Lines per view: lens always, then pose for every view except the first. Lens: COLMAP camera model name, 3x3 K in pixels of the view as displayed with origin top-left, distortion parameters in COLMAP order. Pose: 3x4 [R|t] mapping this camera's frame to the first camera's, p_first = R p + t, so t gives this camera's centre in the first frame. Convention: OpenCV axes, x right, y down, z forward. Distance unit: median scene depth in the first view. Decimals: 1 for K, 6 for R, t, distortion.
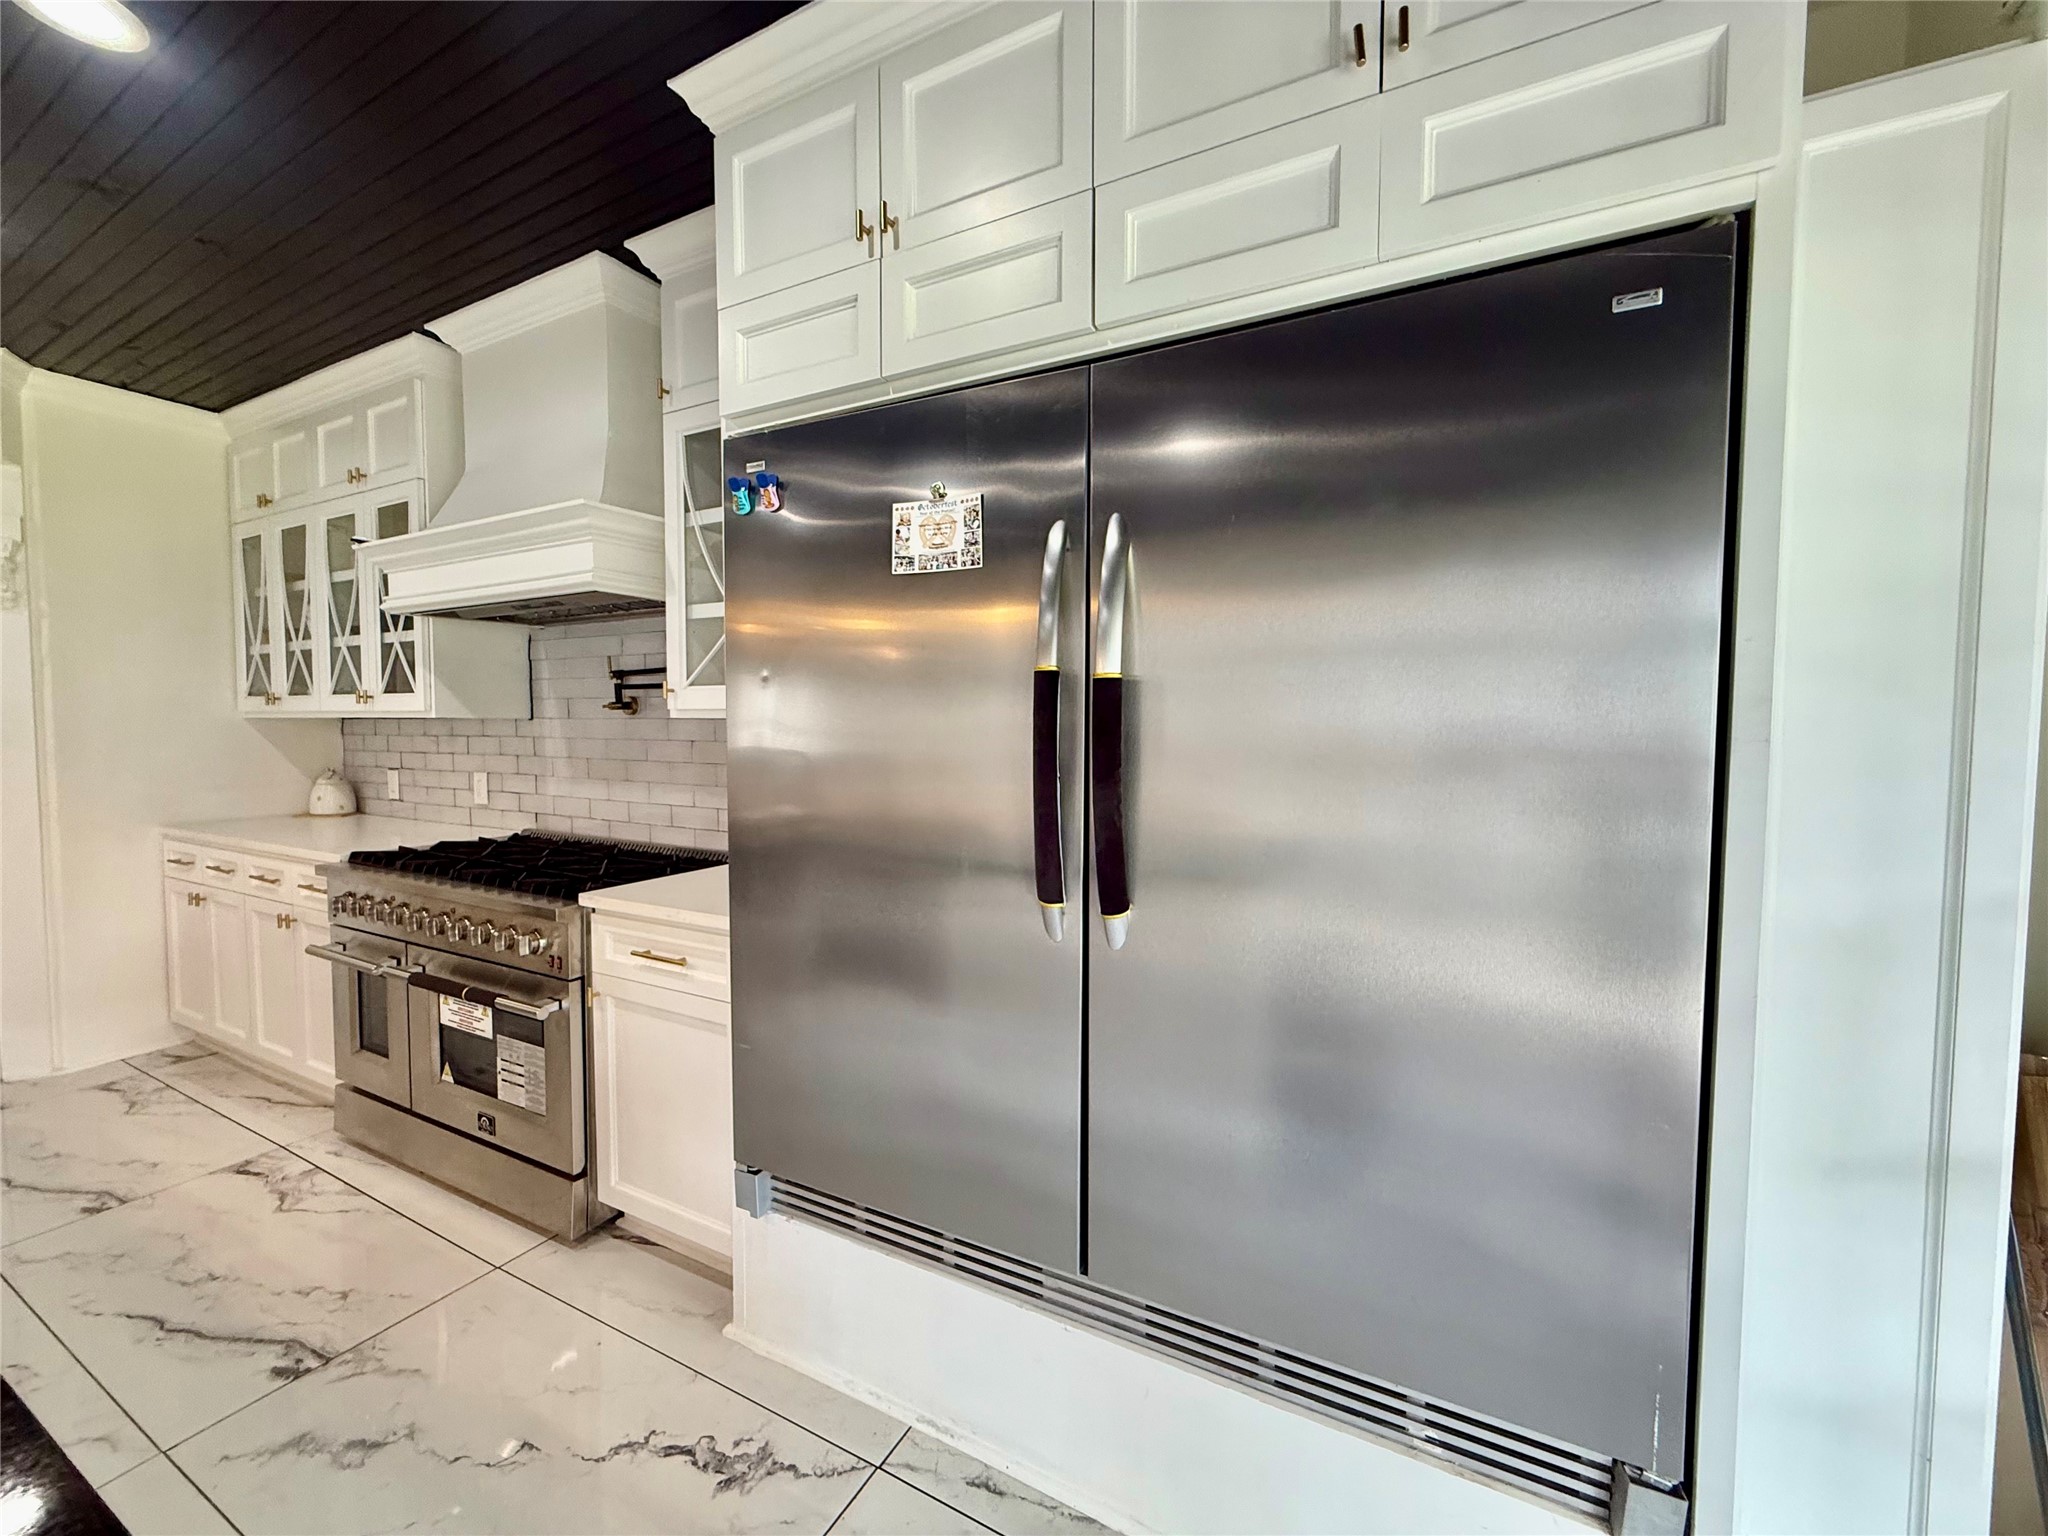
lens RADIAL K [[816.0, 0, 1024.0], [0, 816.0, 768.0], [0, 0, 1]] dist [-0.000418, -0.000016]
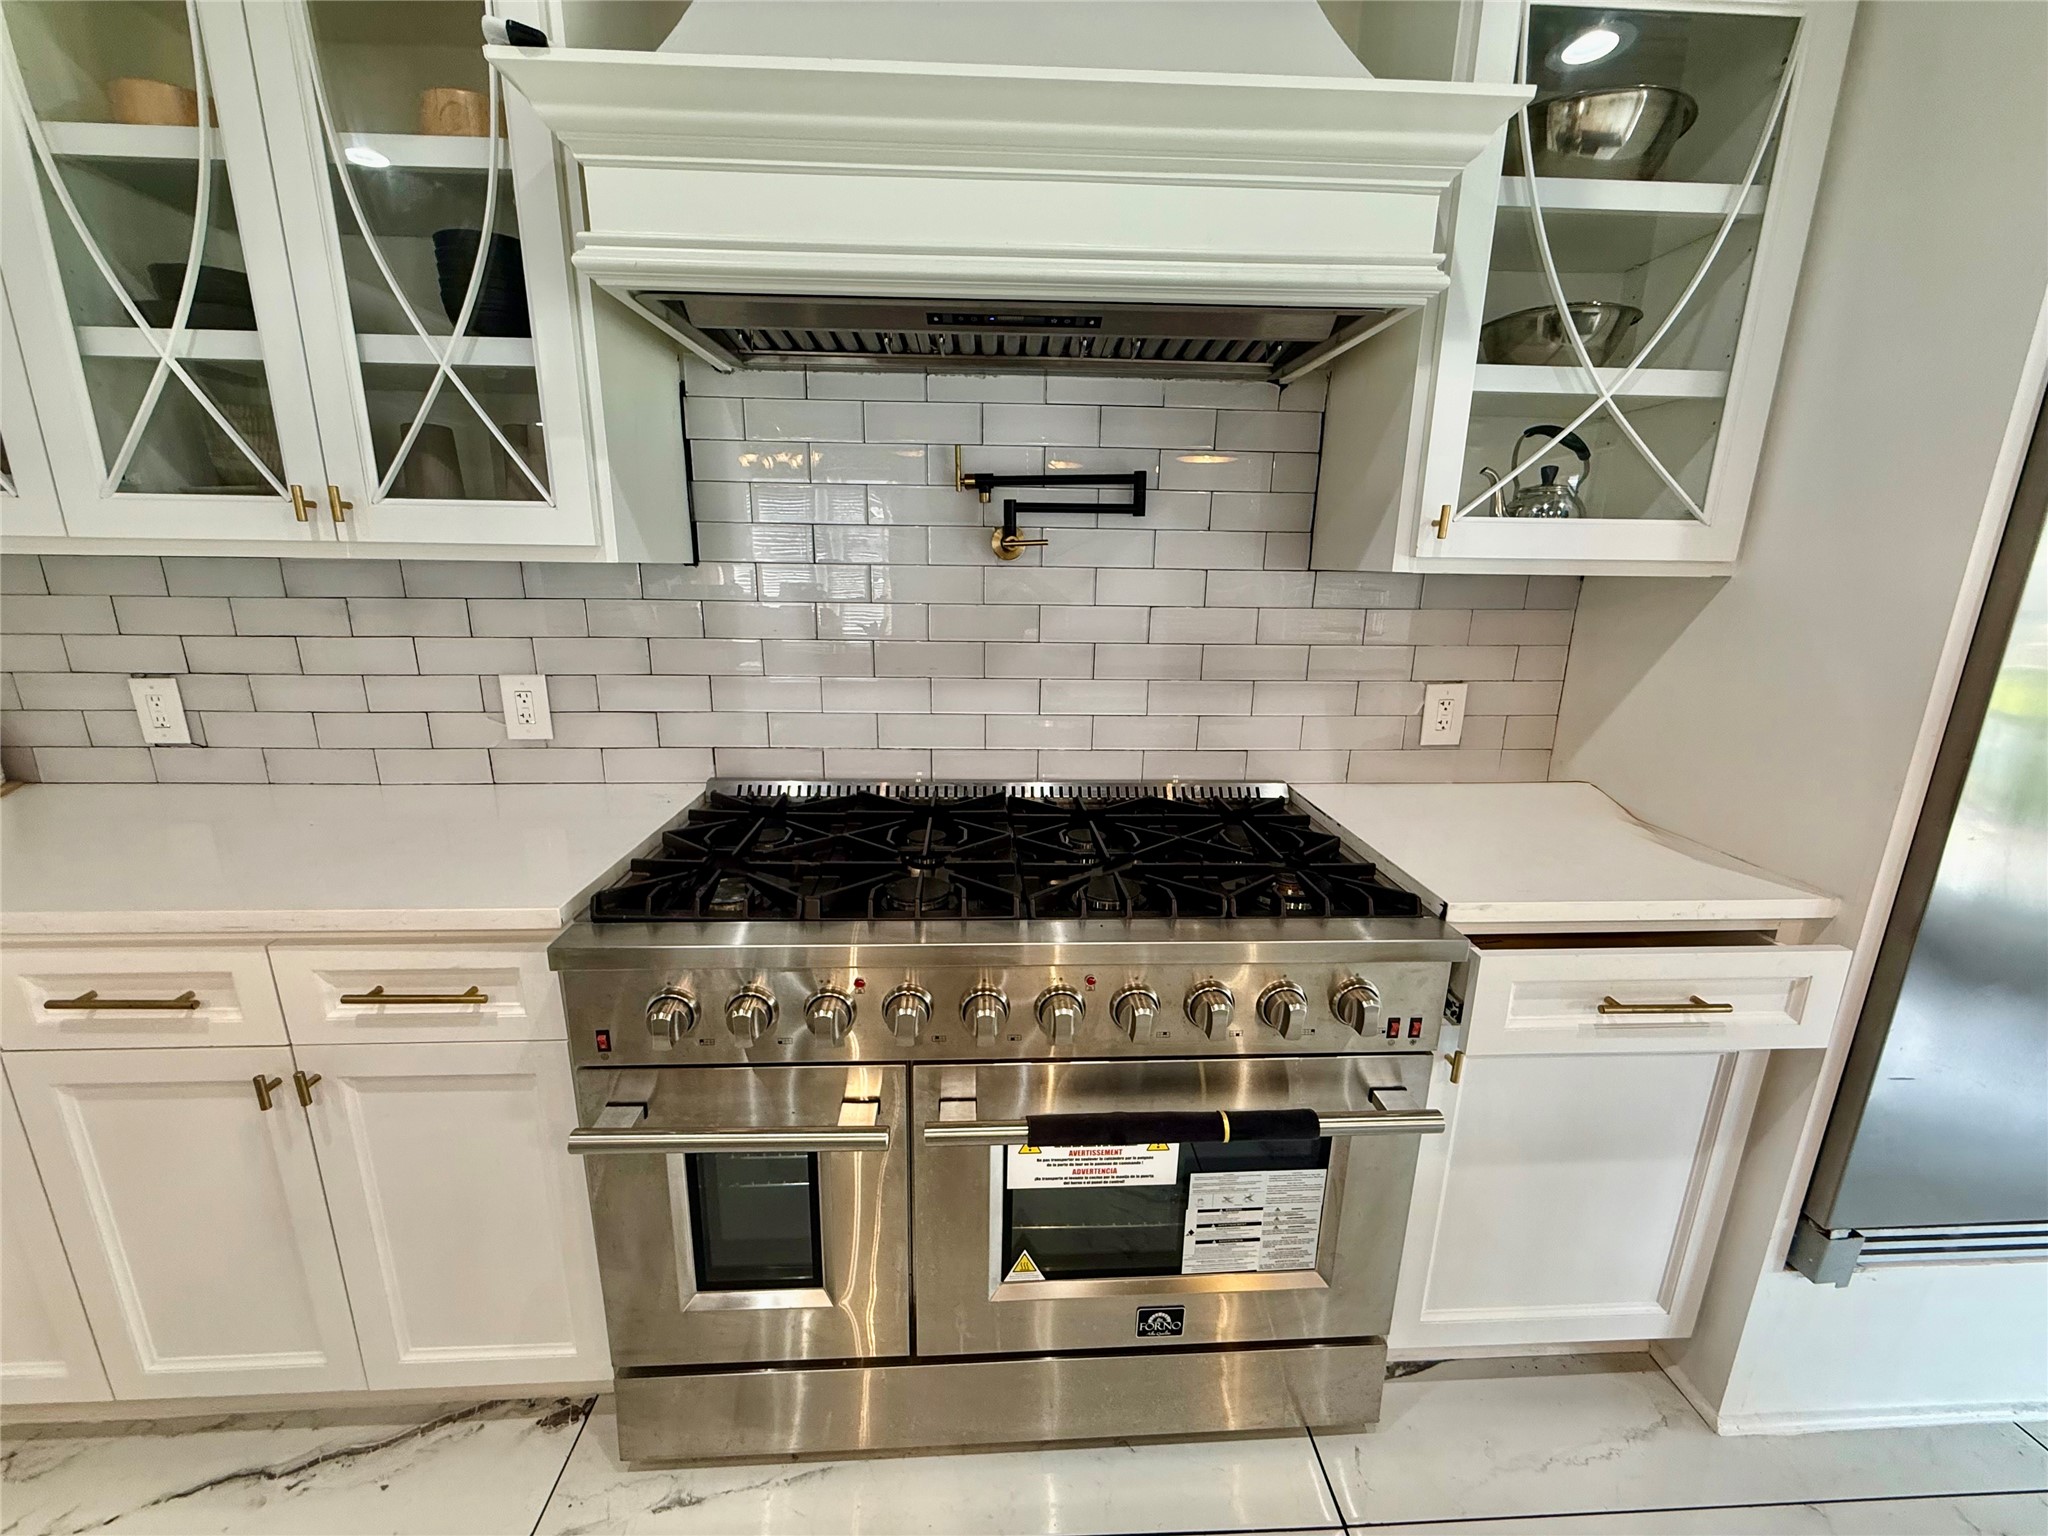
lens RADIAL K [[816.0, 0, 1024.0], [0, 816.0, 768.0], [0, 0, 1]] dist [-0.000418, -0.000016]
pose [[0.862694, -0.118100, 0.491743, -0.740728], [0.019539, 0.979408, 0.200943, -0.036185], [-0.505348, -0.163744, 0.847237, 0.487426]]
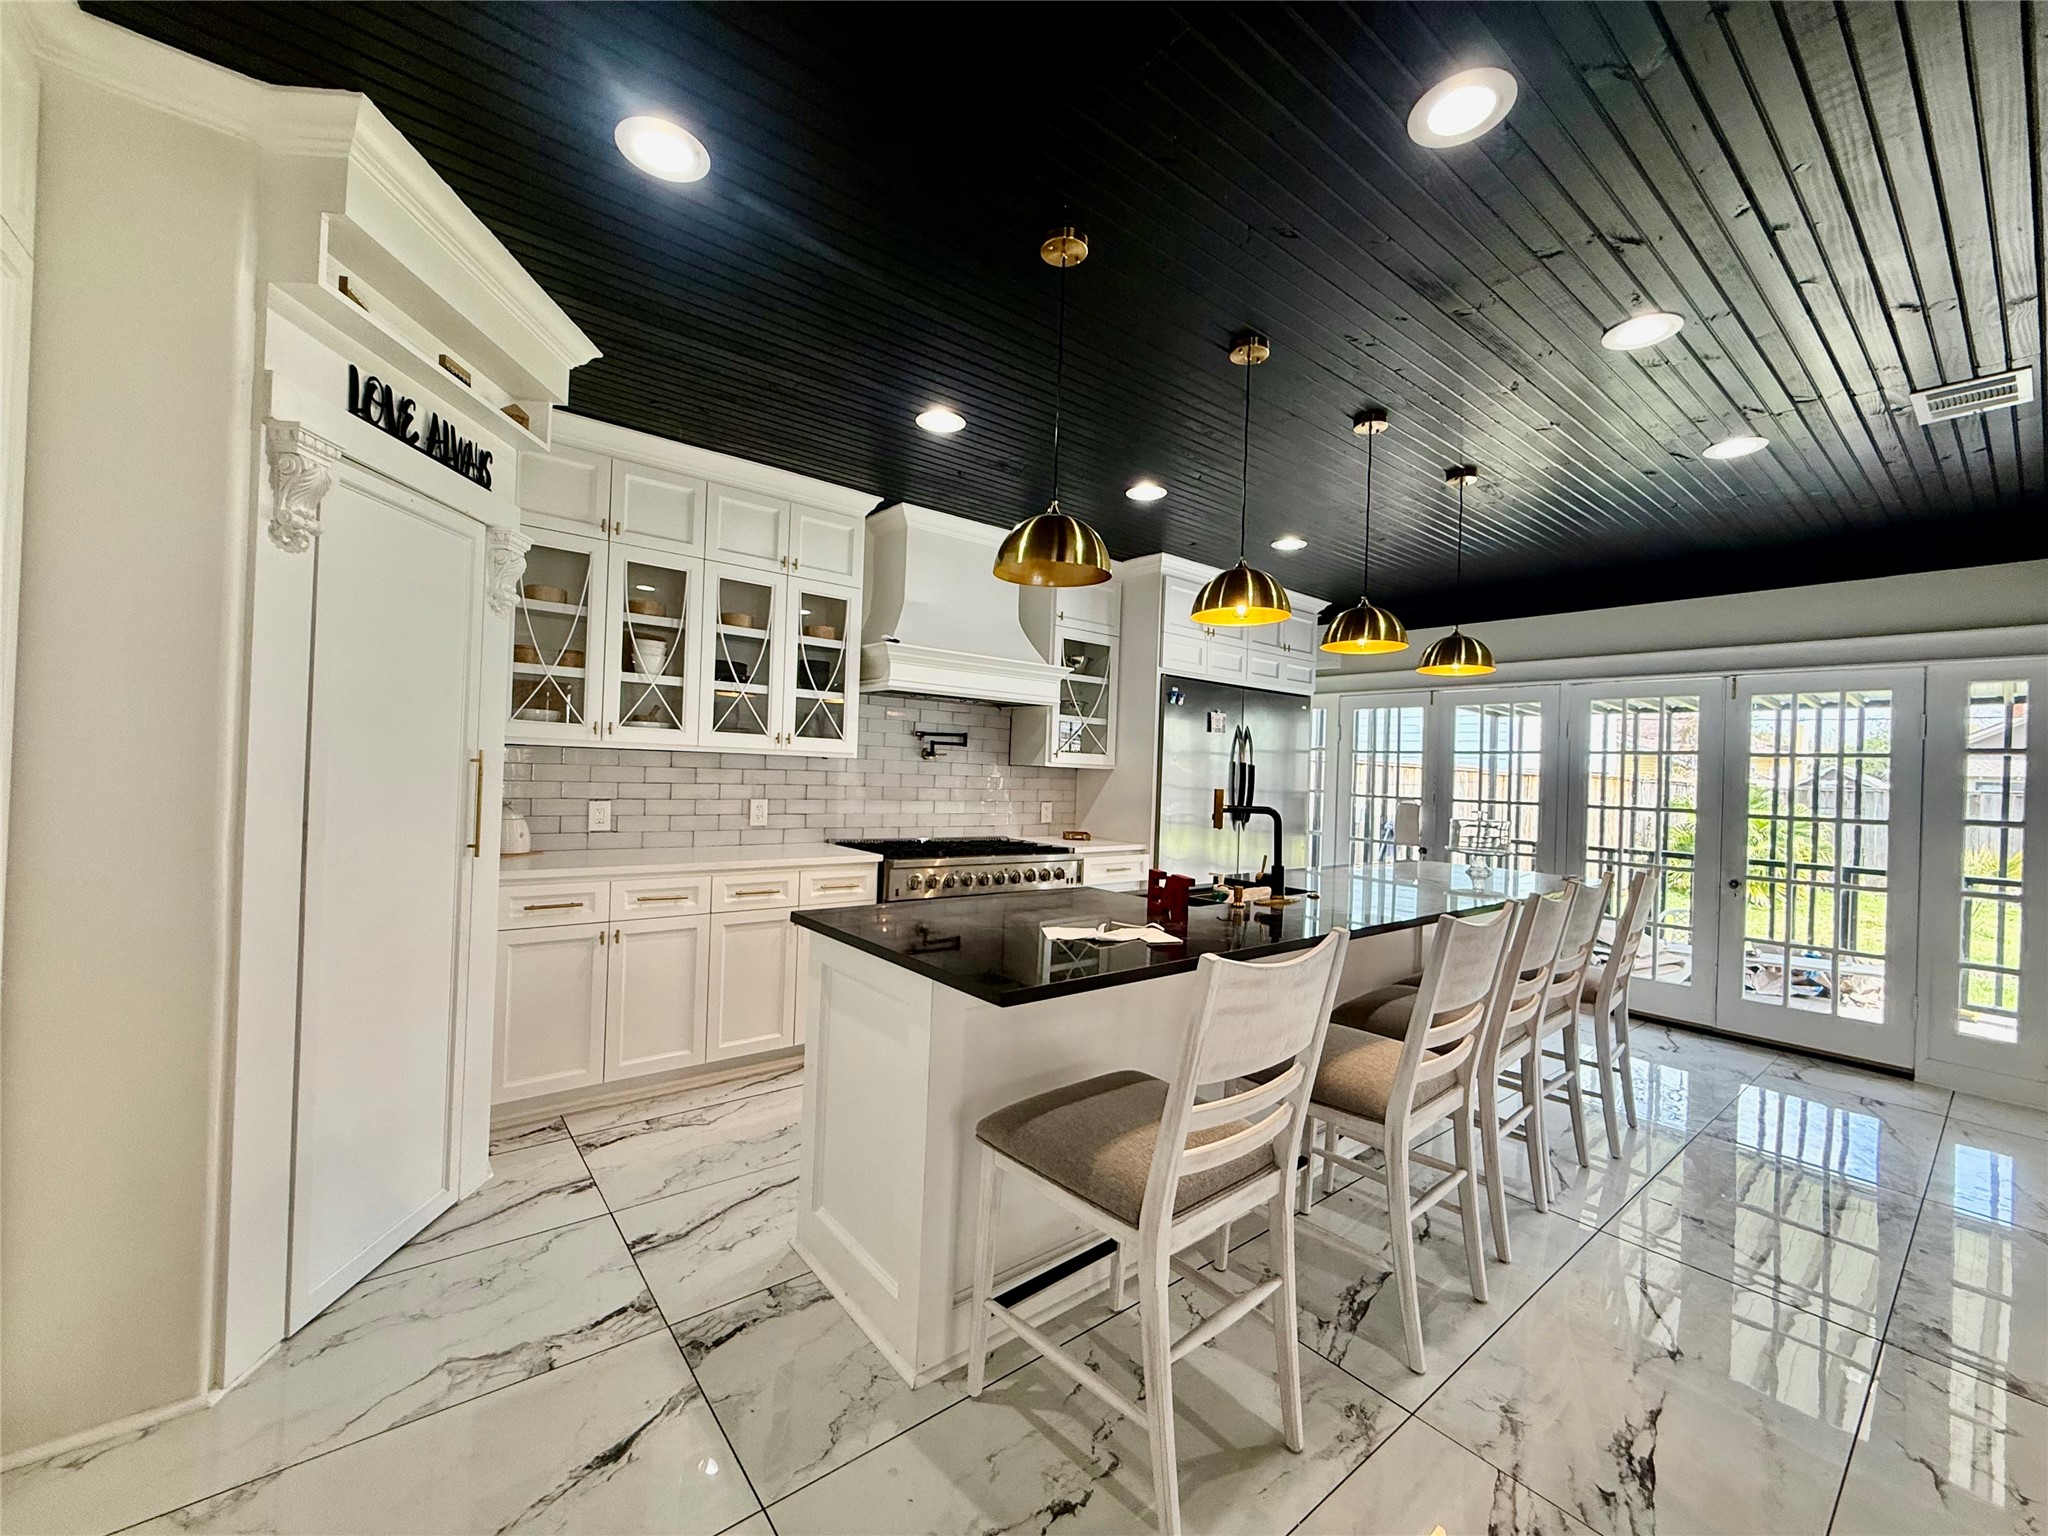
lens RADIAL K [[816.0, 0, 1024.0], [0, 816.0, 768.0], [0, 0, 1]] dist [-0.000418, -0.000016]
pose [[0.396618, 0.011215, 0.917915, -1.840101], [0.014985, 0.999713, -0.018689, -0.014201], [-0.917862, 0.021167, 0.396336, 0.177795]]
